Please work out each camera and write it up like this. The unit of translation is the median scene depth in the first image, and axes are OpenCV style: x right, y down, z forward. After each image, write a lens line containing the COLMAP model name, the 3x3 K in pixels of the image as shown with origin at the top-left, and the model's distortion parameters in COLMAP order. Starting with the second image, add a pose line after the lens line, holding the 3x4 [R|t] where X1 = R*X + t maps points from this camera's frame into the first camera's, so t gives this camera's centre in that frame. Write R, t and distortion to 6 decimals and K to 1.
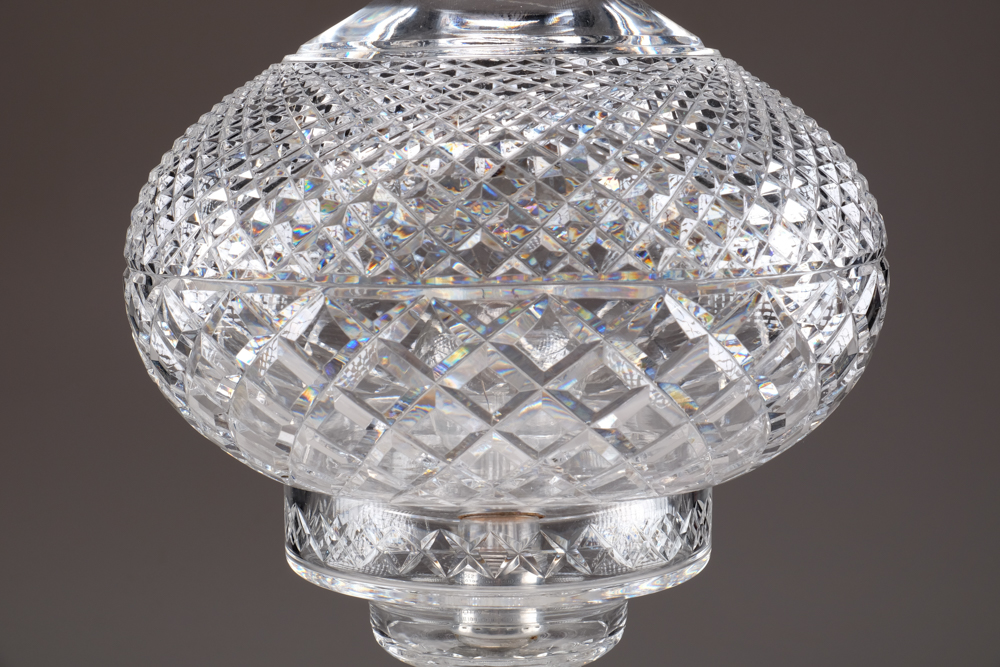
lens RADIAL K [[2352.8, 0, 491.1], [0, 2352.8, 337.6], [0, 0, 1]] dist [0.244397, 0.000000]
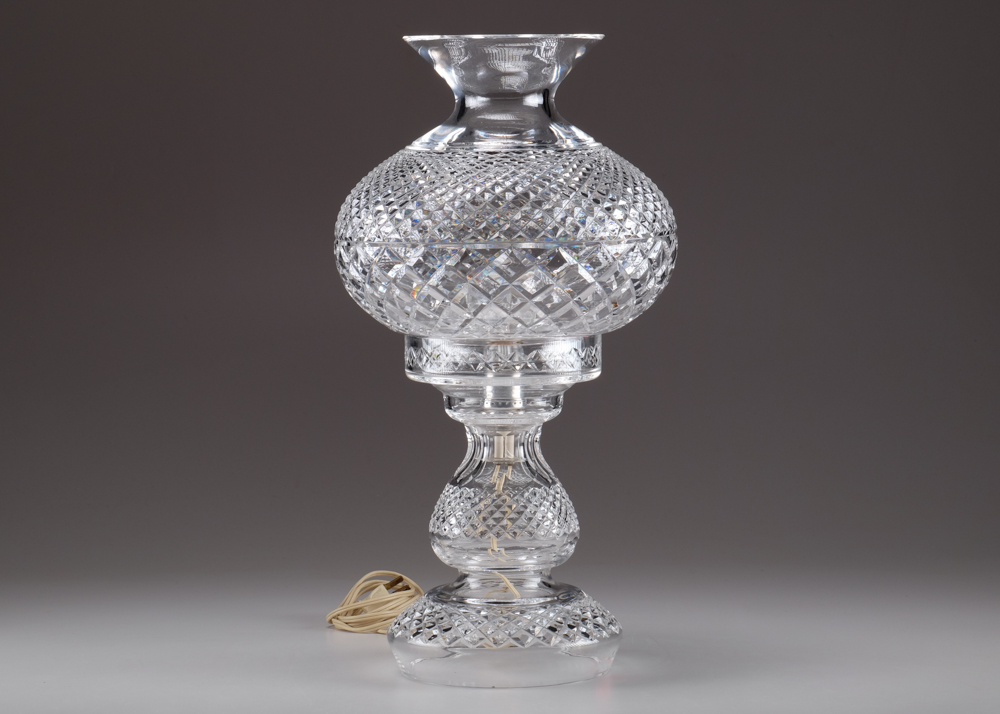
lens RADIAL K [[3959.1, 0, 502.2], [0, 3959.1, 353.8], [0, 0, 1]] dist [0.026222, 0.000000]
pose [[0.998848, 0.001468, -0.047954, 0.202784], [-0.002730, 0.999651, -0.026272, 0.194205], [0.047899, 0.026372, 0.998504, -3.023251]]
